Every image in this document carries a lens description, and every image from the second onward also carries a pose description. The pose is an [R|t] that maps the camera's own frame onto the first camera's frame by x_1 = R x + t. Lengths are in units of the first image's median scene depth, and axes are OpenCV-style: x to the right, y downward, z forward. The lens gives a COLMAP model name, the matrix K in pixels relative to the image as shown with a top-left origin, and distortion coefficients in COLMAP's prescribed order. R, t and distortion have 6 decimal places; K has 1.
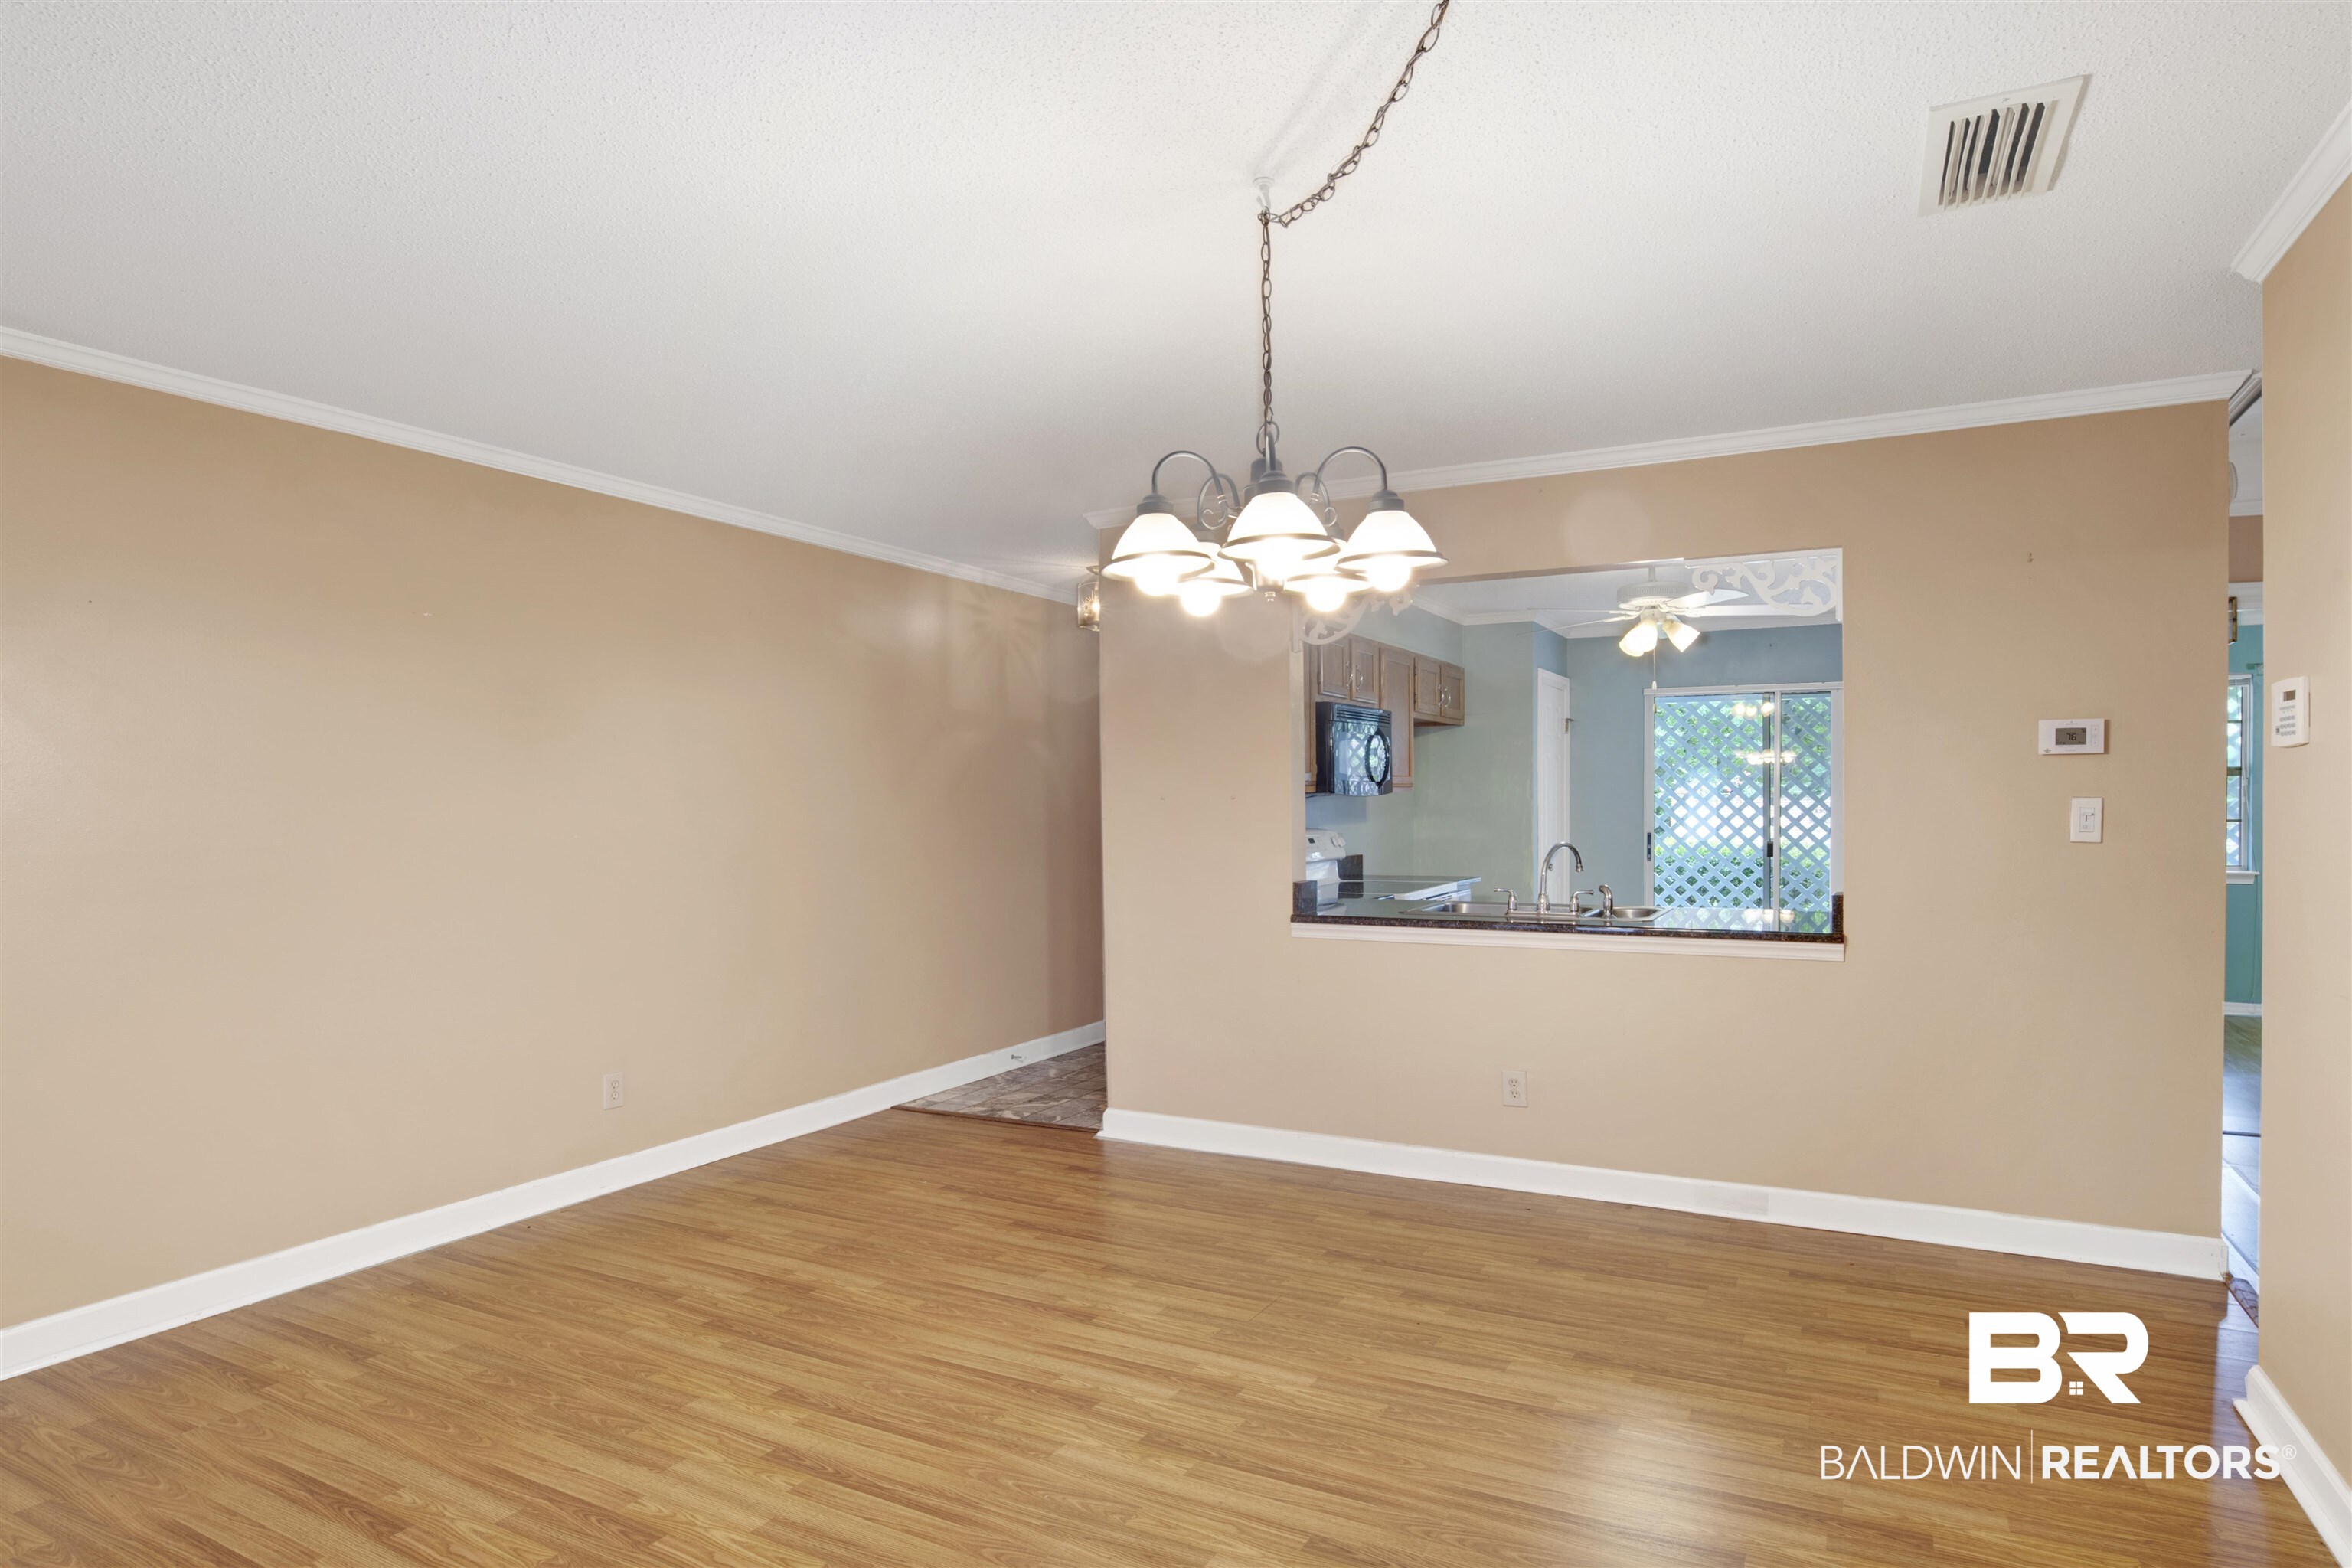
lens RADIAL K [[1250.1, 0, 1219.5], [0, 1250.1, 839.5], [0, 0, 1]] dist [-0.057353, 0.010594]
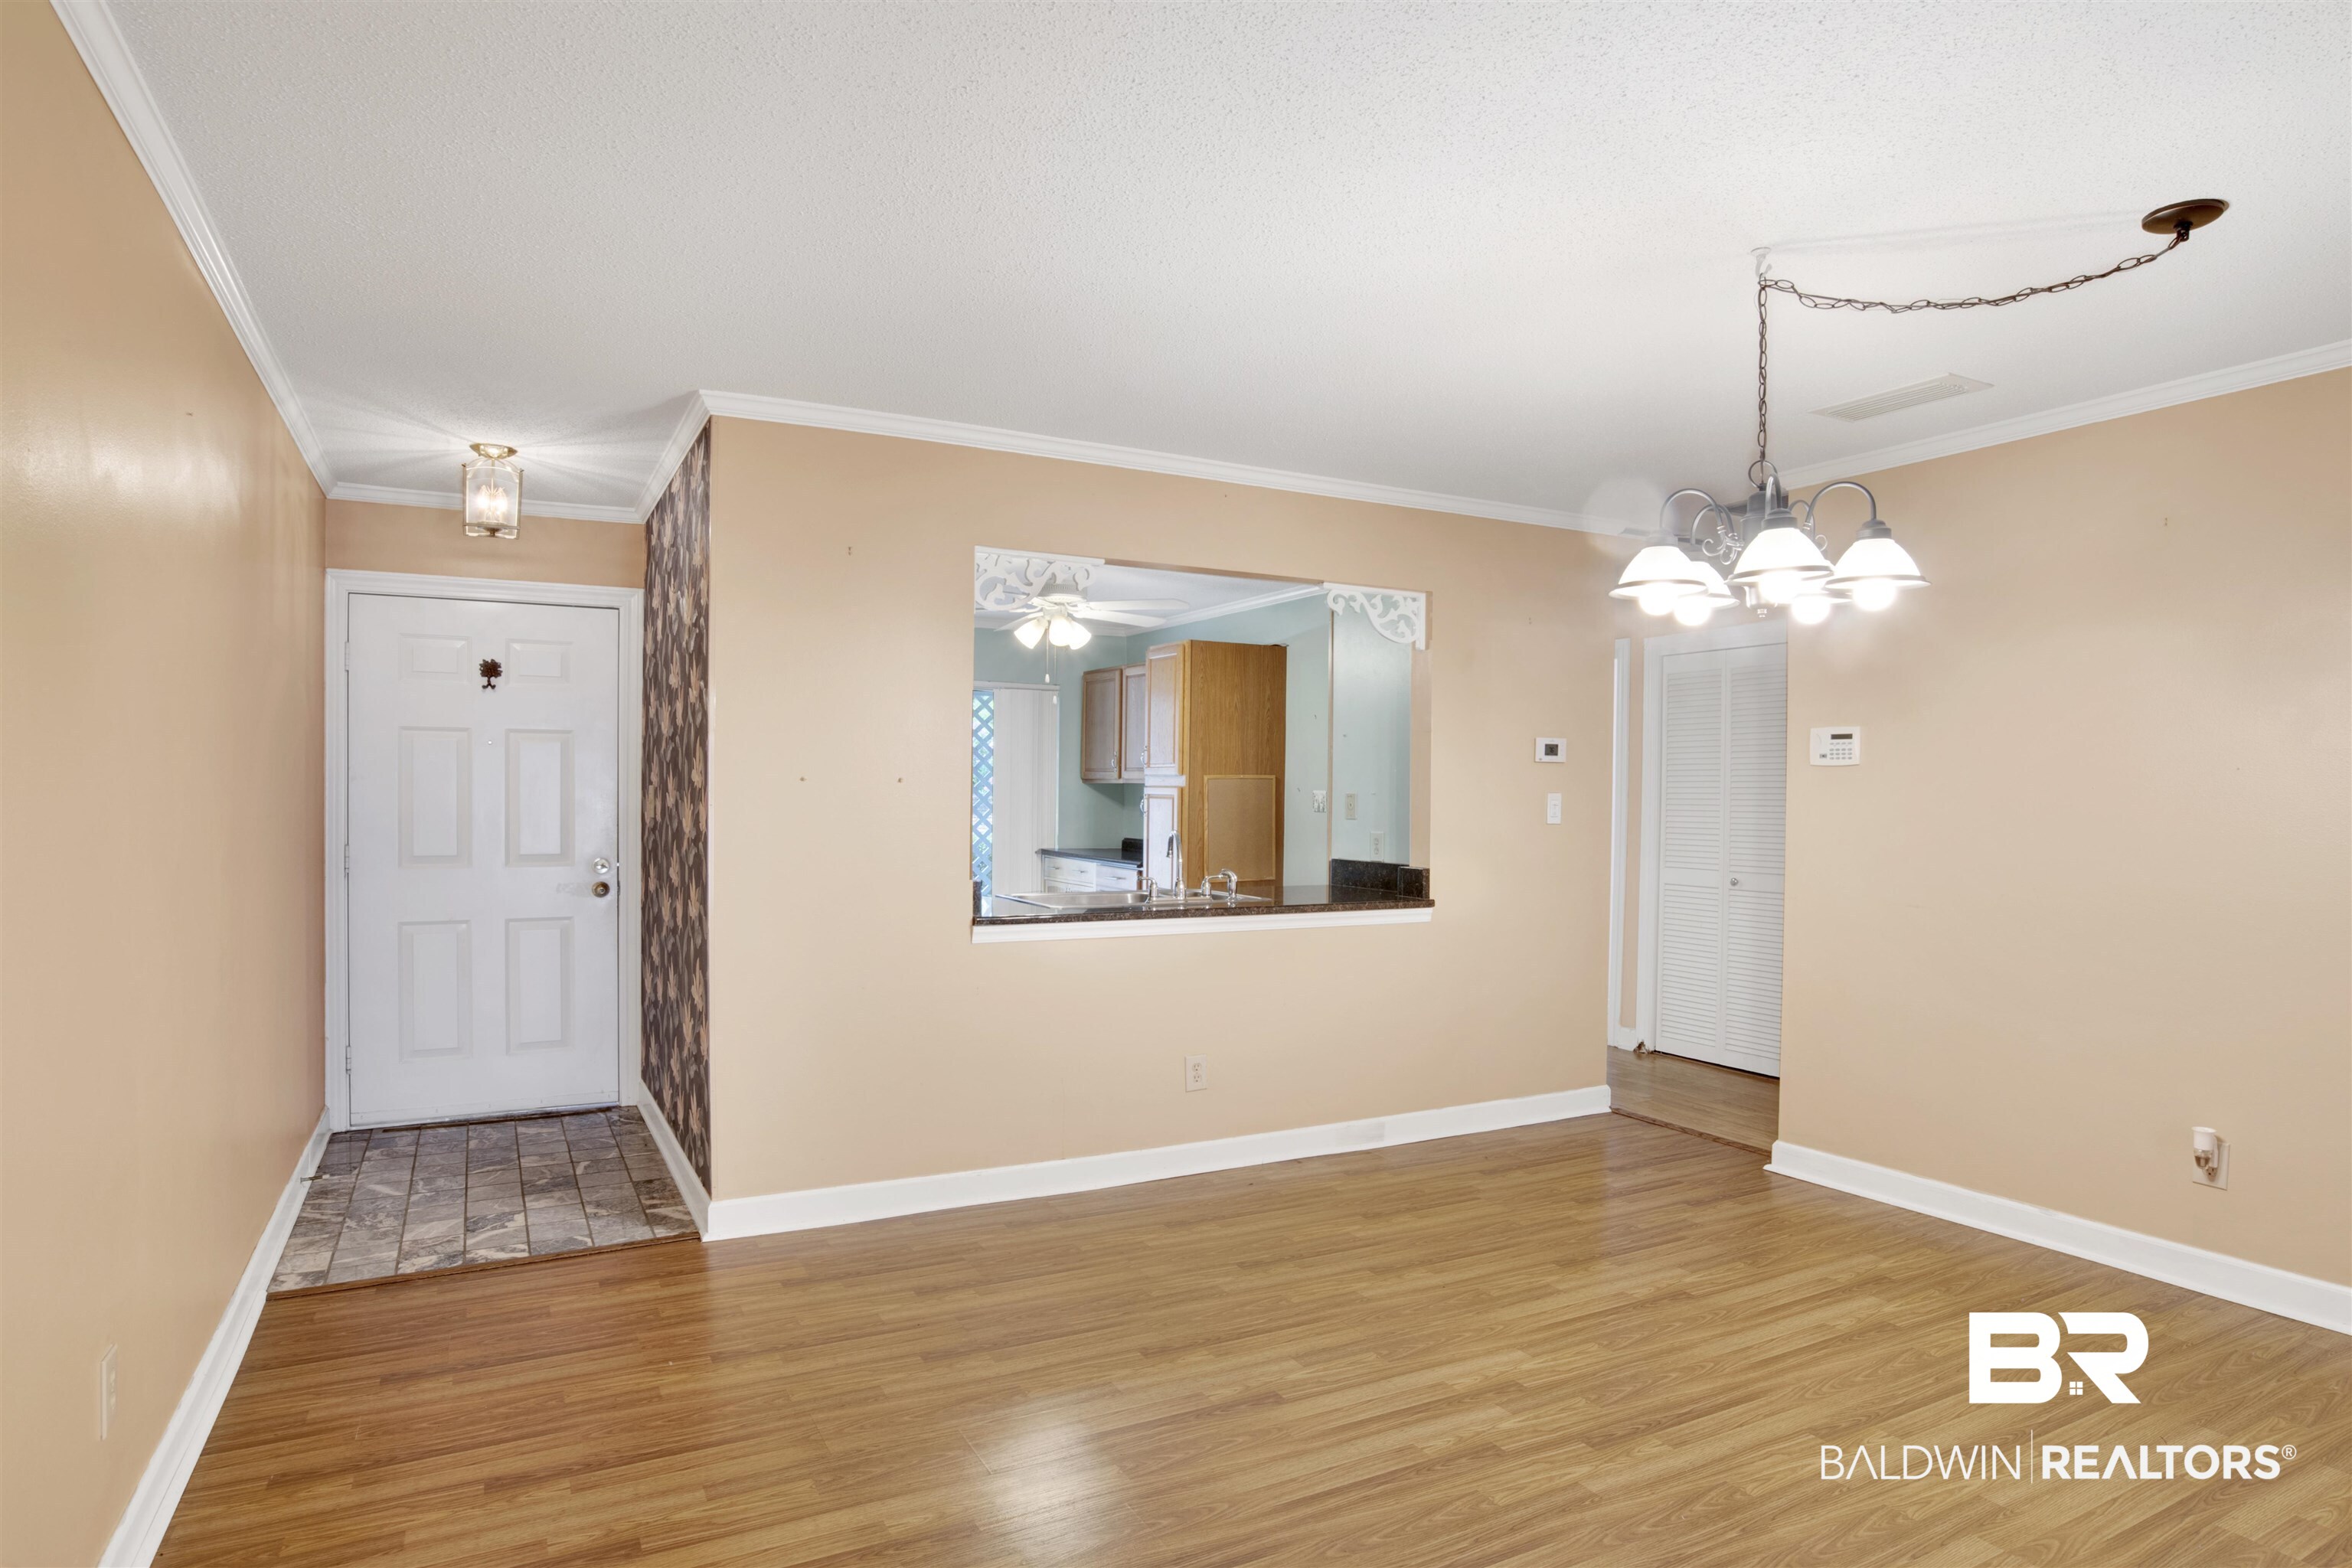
lens RADIAL K [[1250.1, 0, 1192.3], [0, 1250.1, 785.2], [0, 0, 1]] dist [-0.057353, 0.010594]
pose [[0.599480, 0.019580, 0.800150, -0.705229], [0.017000, 0.999164, -0.037186, 0.003438], [-0.800209, 0.035895, 0.598646, 0.462427]]
